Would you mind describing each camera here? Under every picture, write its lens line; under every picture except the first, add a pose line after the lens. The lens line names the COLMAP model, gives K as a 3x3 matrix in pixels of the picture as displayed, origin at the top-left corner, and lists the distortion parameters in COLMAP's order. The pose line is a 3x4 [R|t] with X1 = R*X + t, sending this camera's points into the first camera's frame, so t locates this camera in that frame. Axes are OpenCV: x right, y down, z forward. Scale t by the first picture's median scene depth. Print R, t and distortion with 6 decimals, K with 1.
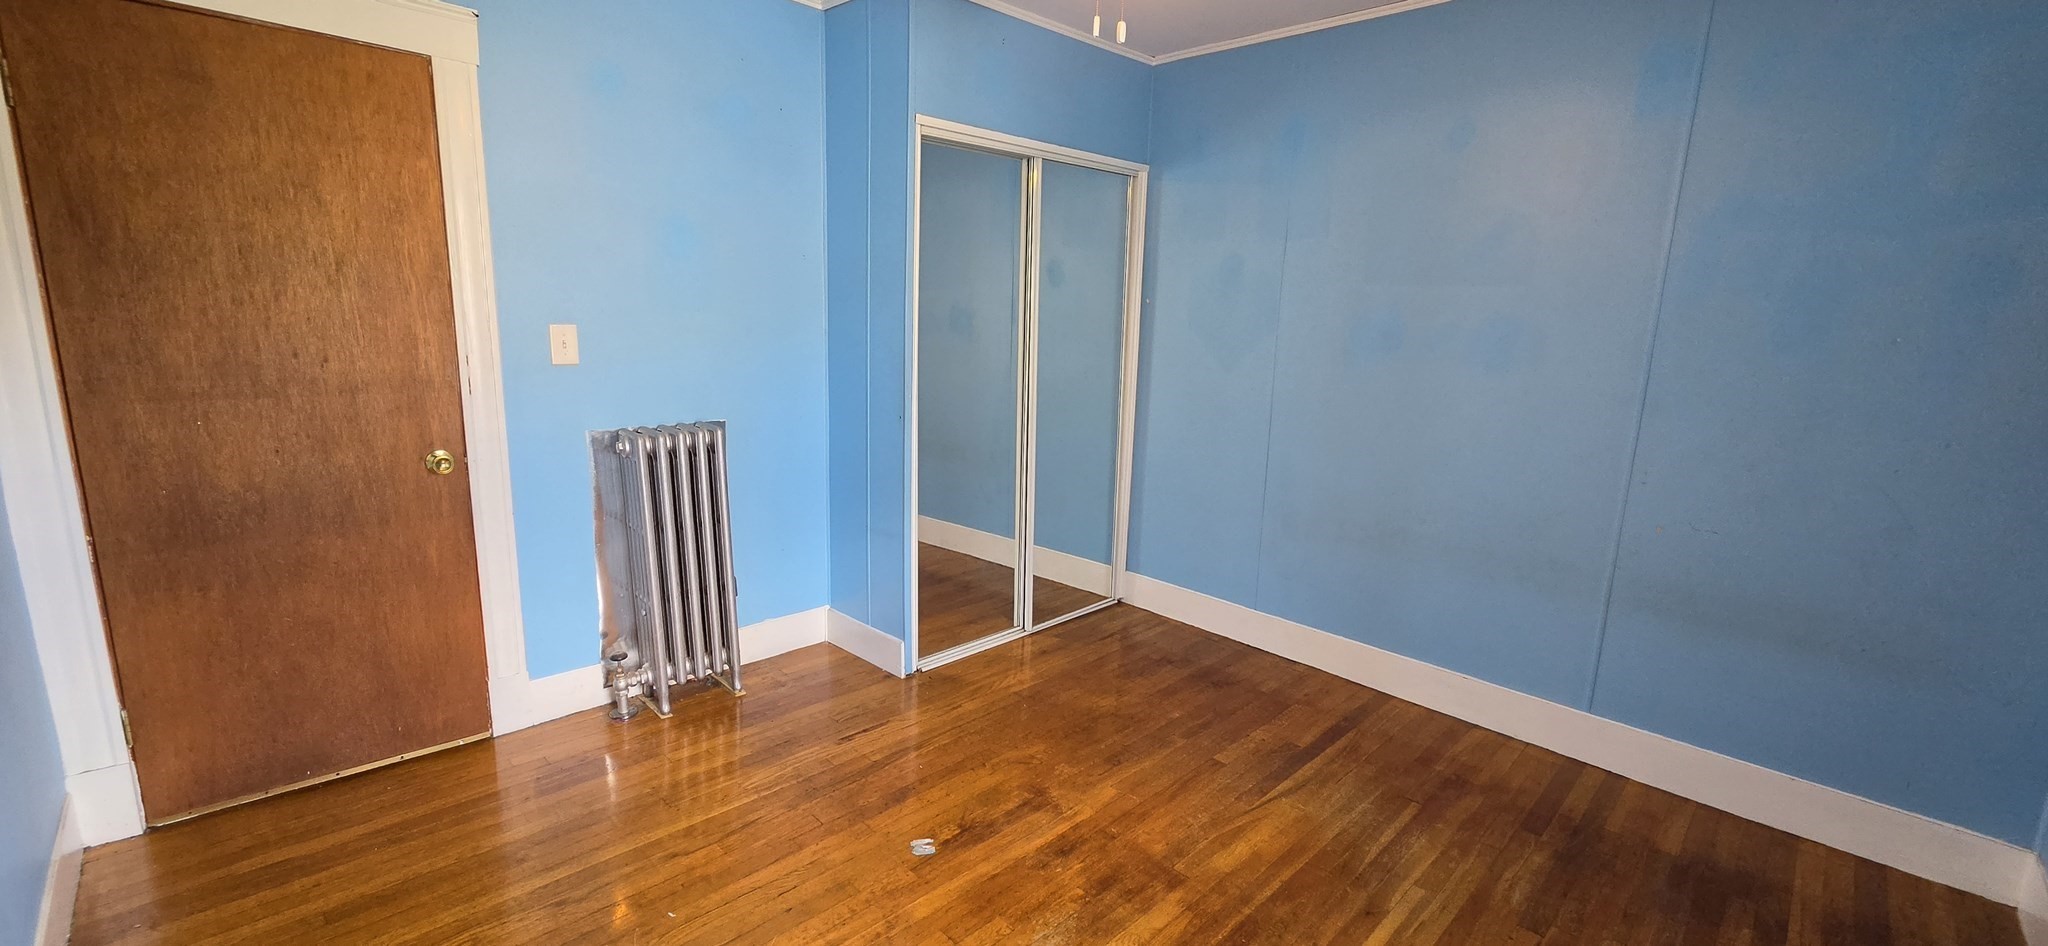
lens RADIAL K [[844.1, 0, 1020.3], [0, 844.1, 470.5], [0, 0, 1]] dist [-0.000690, 0.000119]
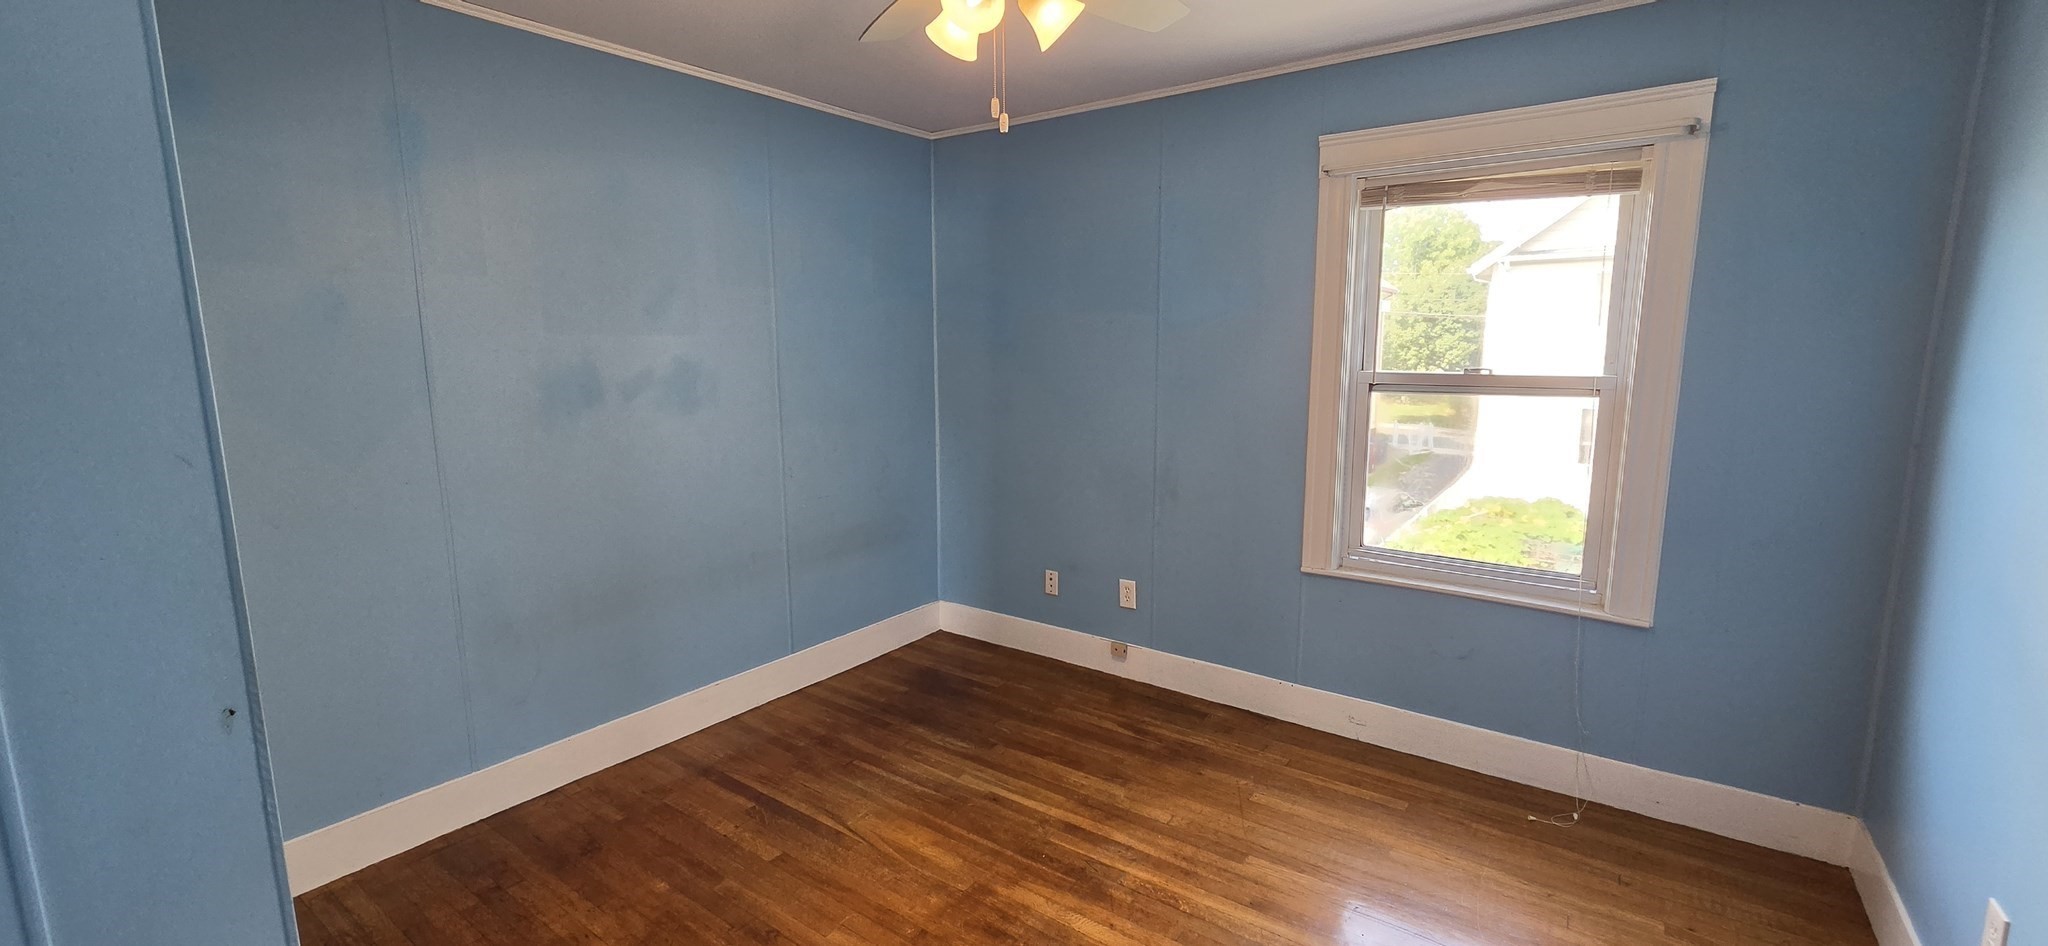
lens RADIAL K [[844.1, 0, 1020.3], [0, 844.1, 470.5], [0, 0, 1]] dist [-0.000690, 0.000119]
pose [[-0.154953, -0.190406, 0.969399, -0.725221], [0.192016, 0.956733, 0.218611, -0.246823], [-0.969082, 0.220015, -0.111688, 0.879372]]
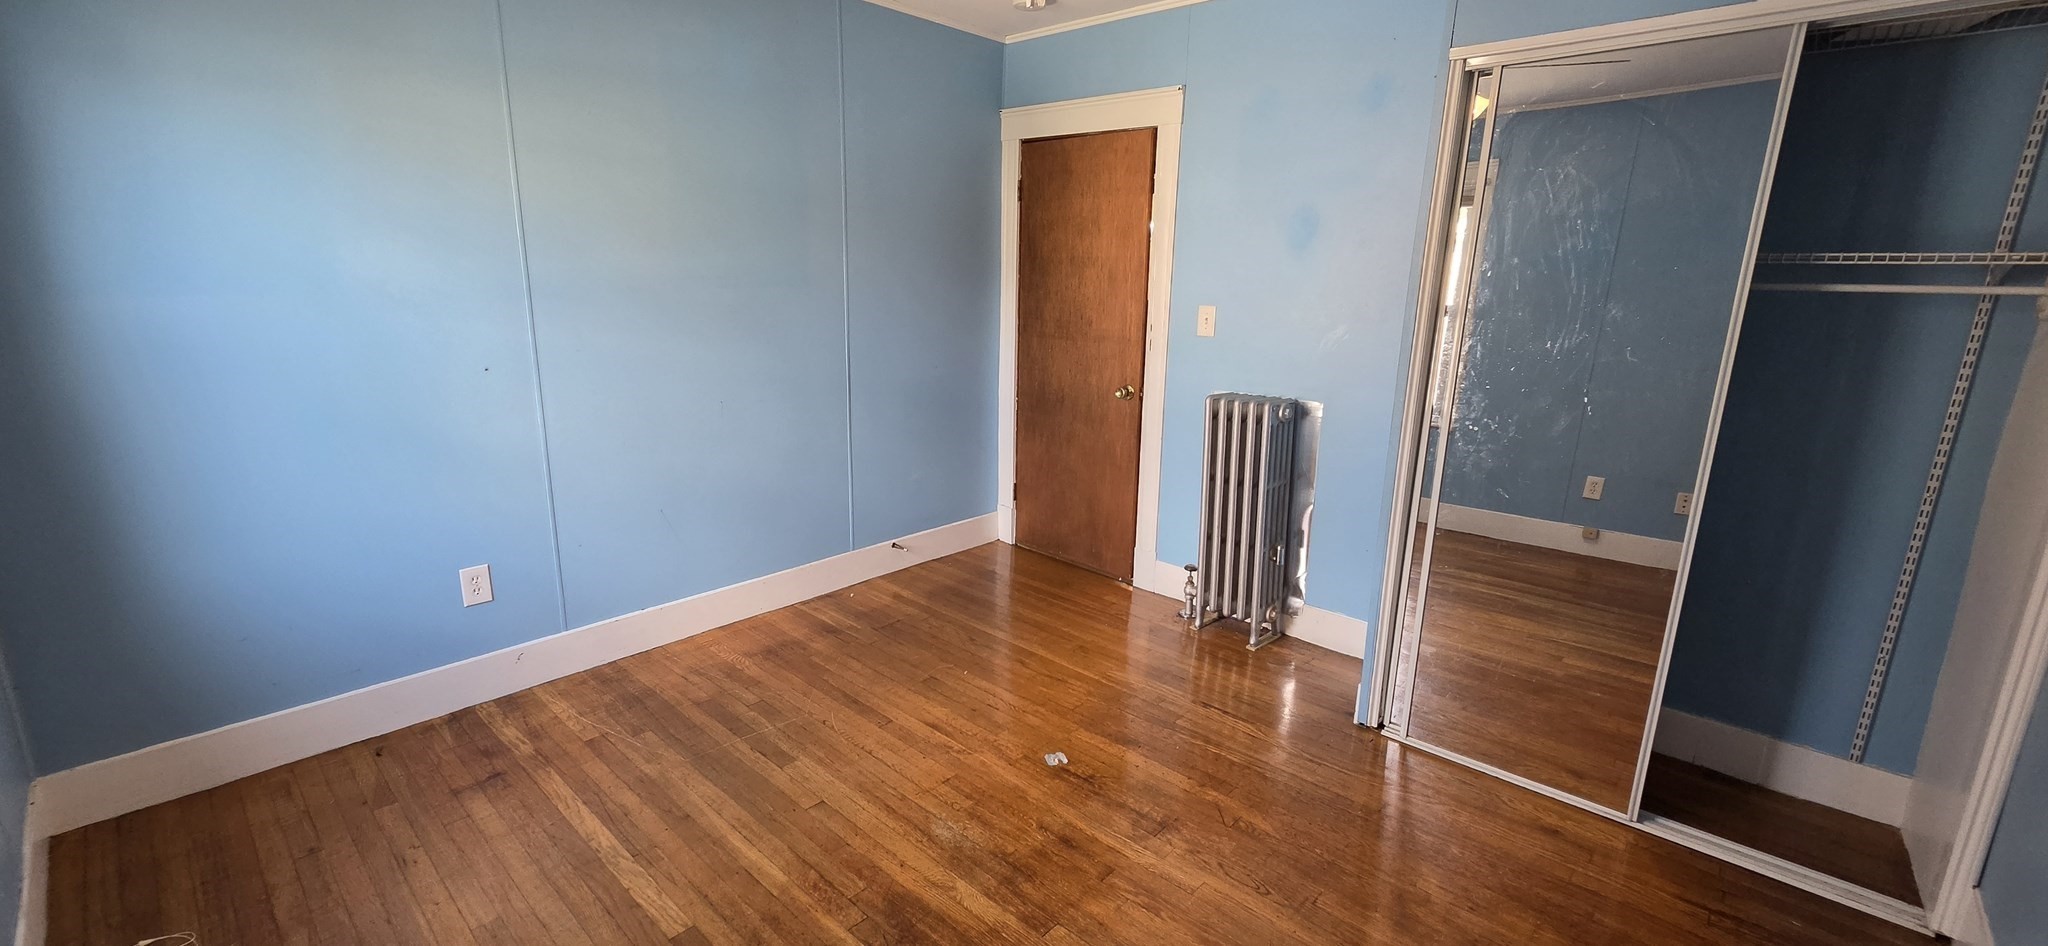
lens RADIAL K [[844.1, 0, 1020.3], [0, 844.1, 470.5], [0, 0, 1]] dist [-0.000690, 0.000119]
pose [[0.033655, 0.195427, -0.980141, 0.885374], [-0.209725, 0.960242, 0.184258, -0.121743], [0.977181, 0.199359, 0.073303, 0.759259]]
